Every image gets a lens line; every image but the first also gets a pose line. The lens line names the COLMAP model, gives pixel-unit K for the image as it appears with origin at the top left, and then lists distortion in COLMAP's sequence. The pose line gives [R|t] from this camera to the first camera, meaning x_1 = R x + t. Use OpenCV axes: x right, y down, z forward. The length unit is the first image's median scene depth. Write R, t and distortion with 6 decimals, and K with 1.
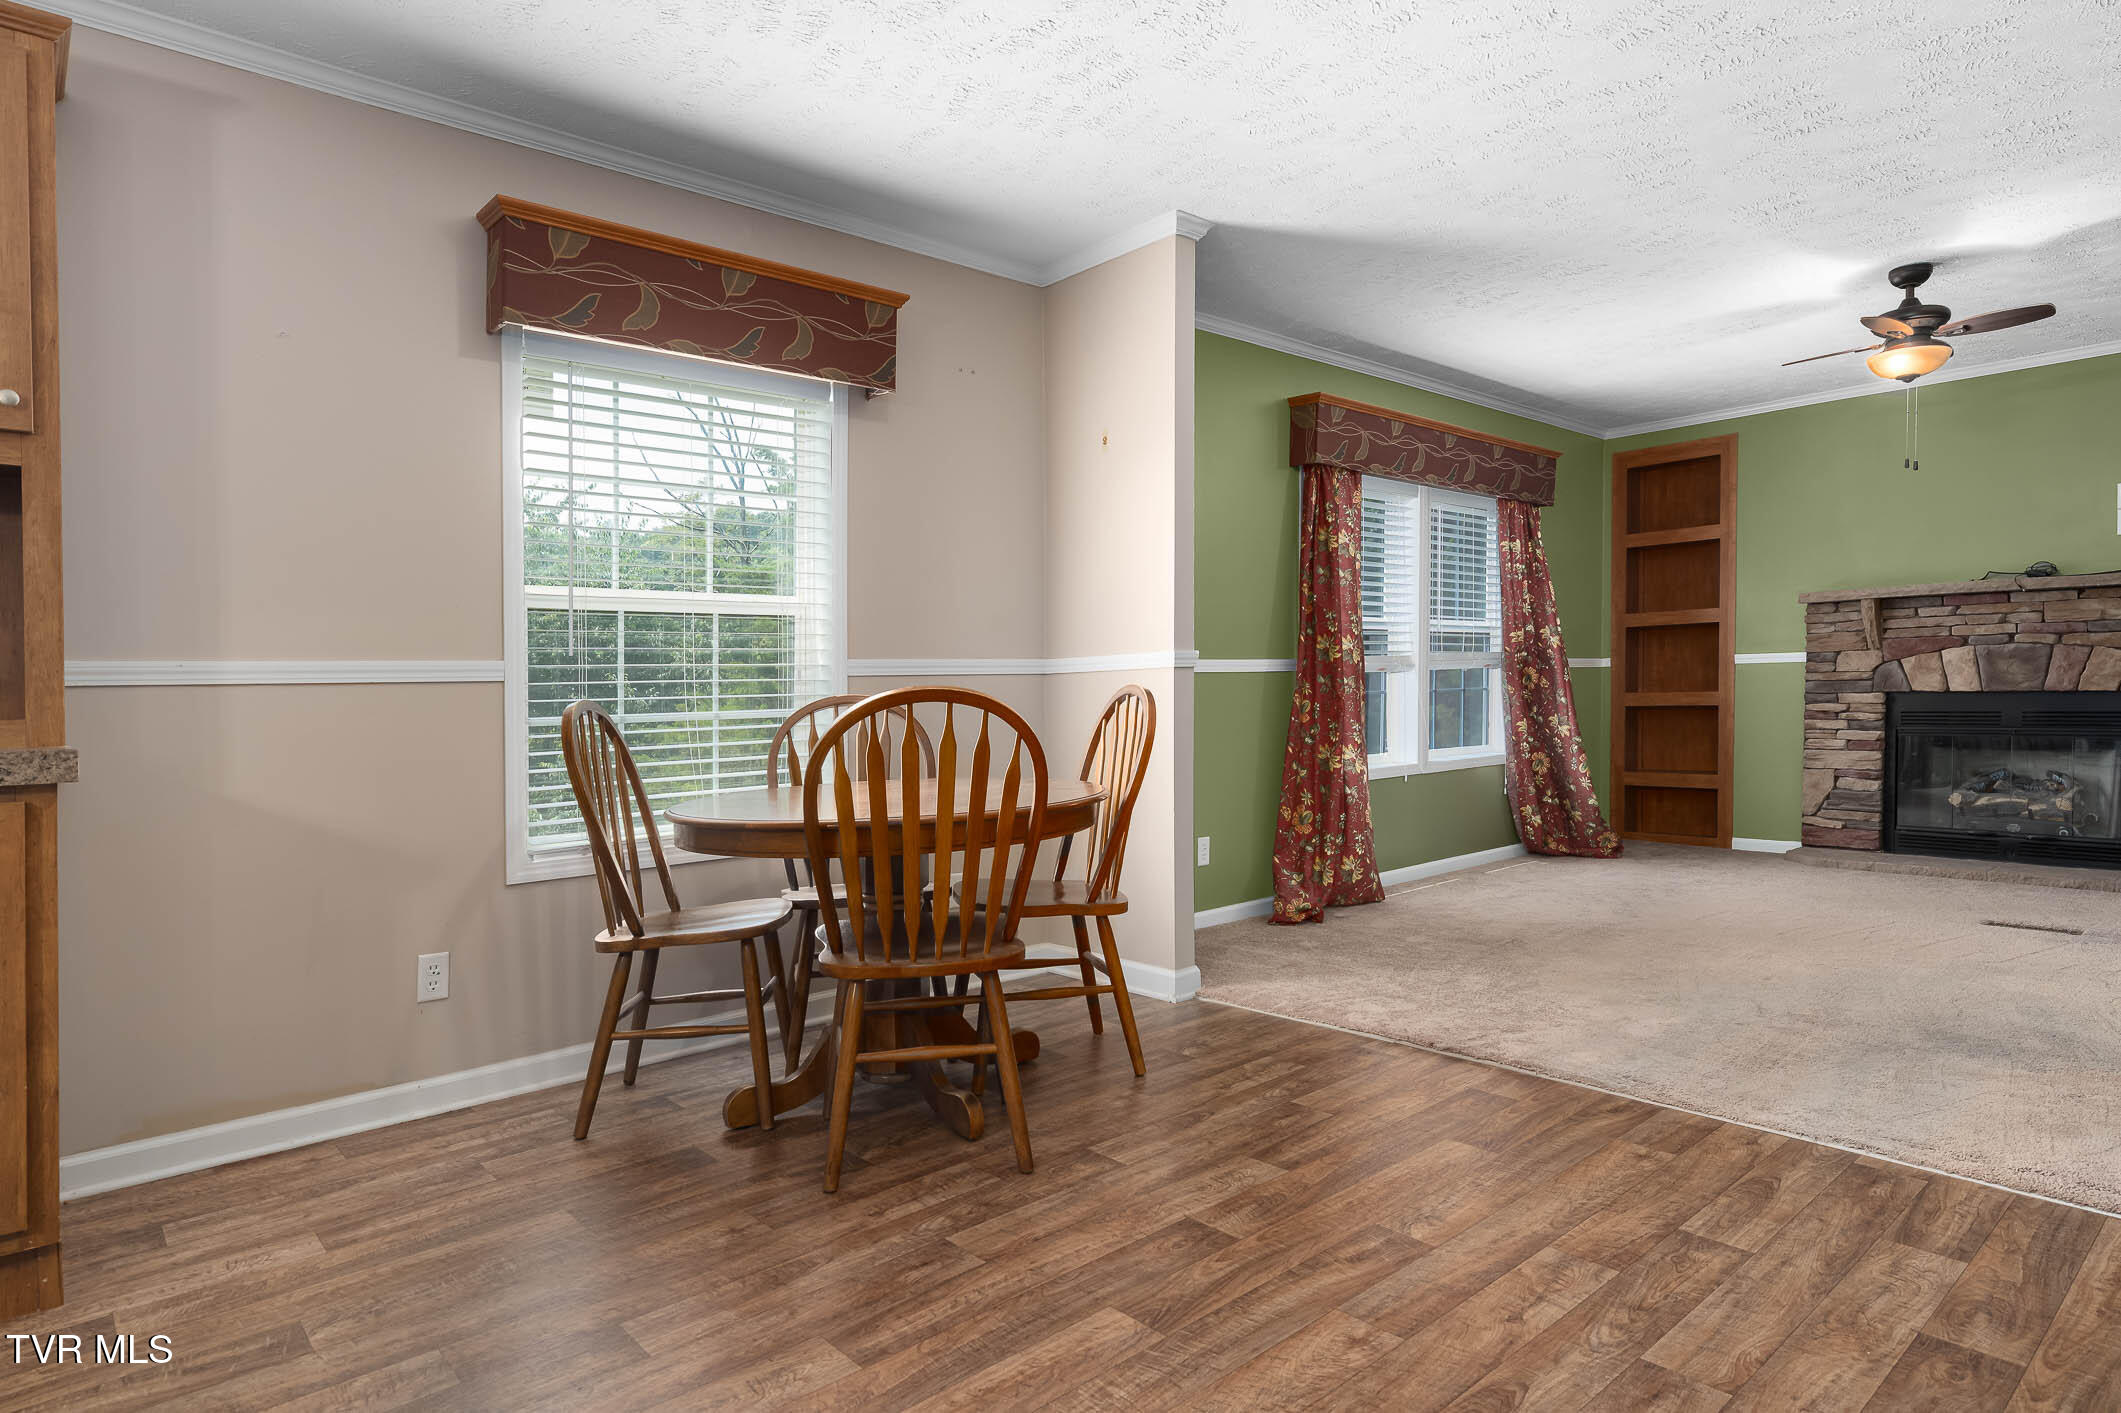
lens RADIAL K [[1161.3, 0, 1056.4], [0, 1161.3, 726.1], [0, 0, 1]] dist [0.004443, 0.000983]
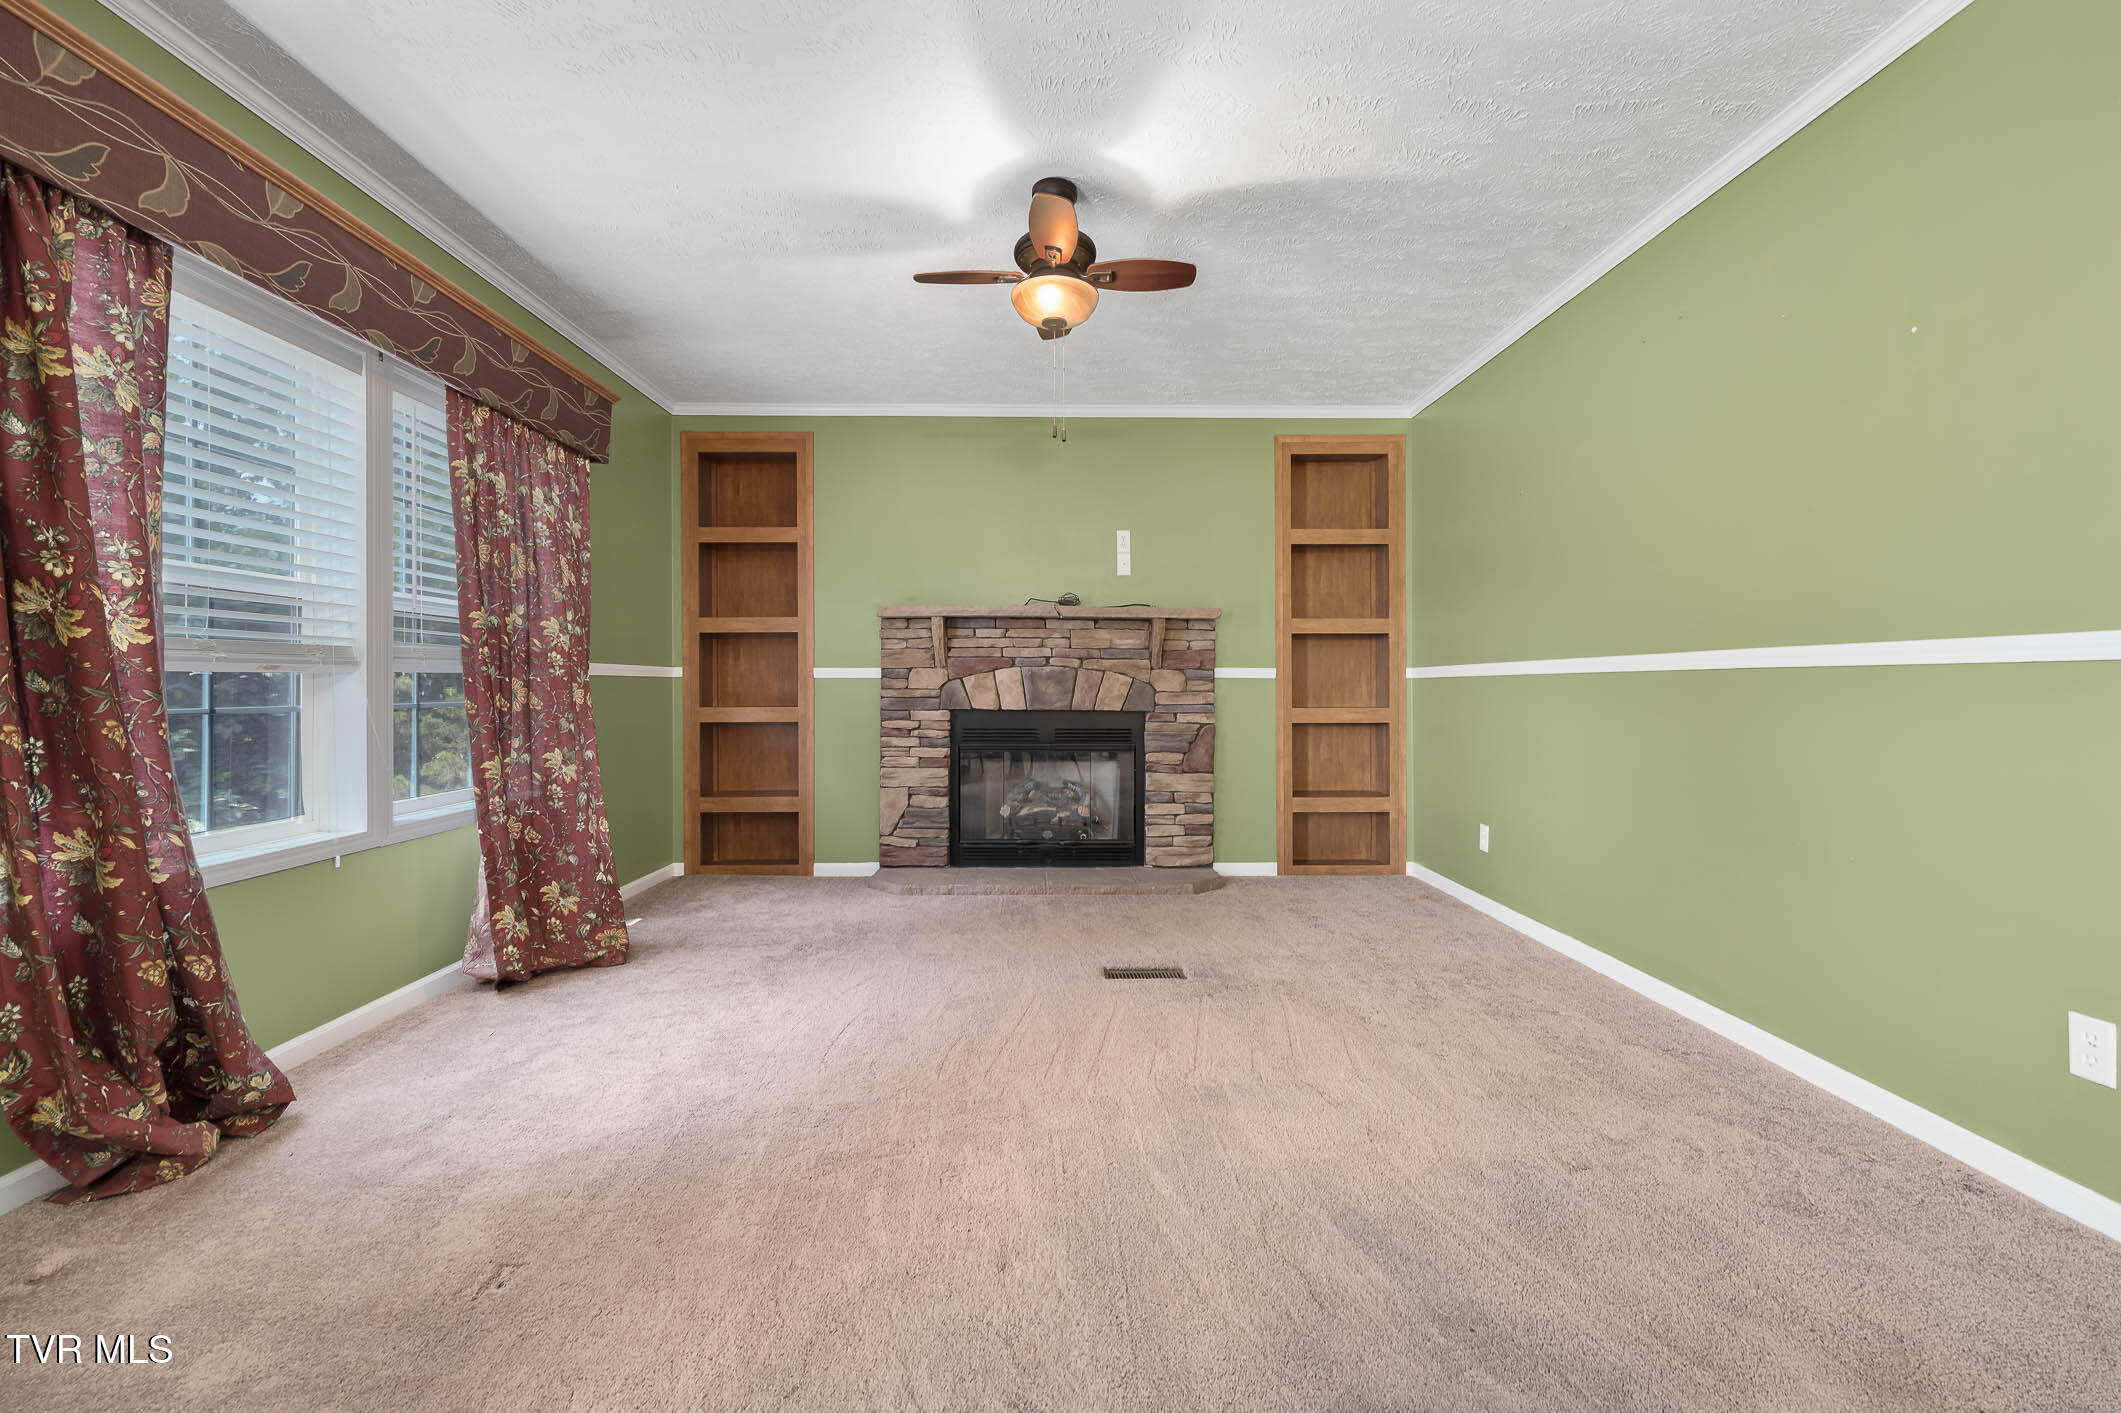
lens RADIAL K [[845.9, 0, 1058.9], [0, 845.9, 716.9], [0, 0, 1]] dist [0.000182, 0.000188]
pose [[0.640611, -0.007070, 0.767833, 0.204473], [0.009739, 0.999952, 0.001082, -0.022668], [-0.767804, 0.006785, 0.640649, 0.451920]]
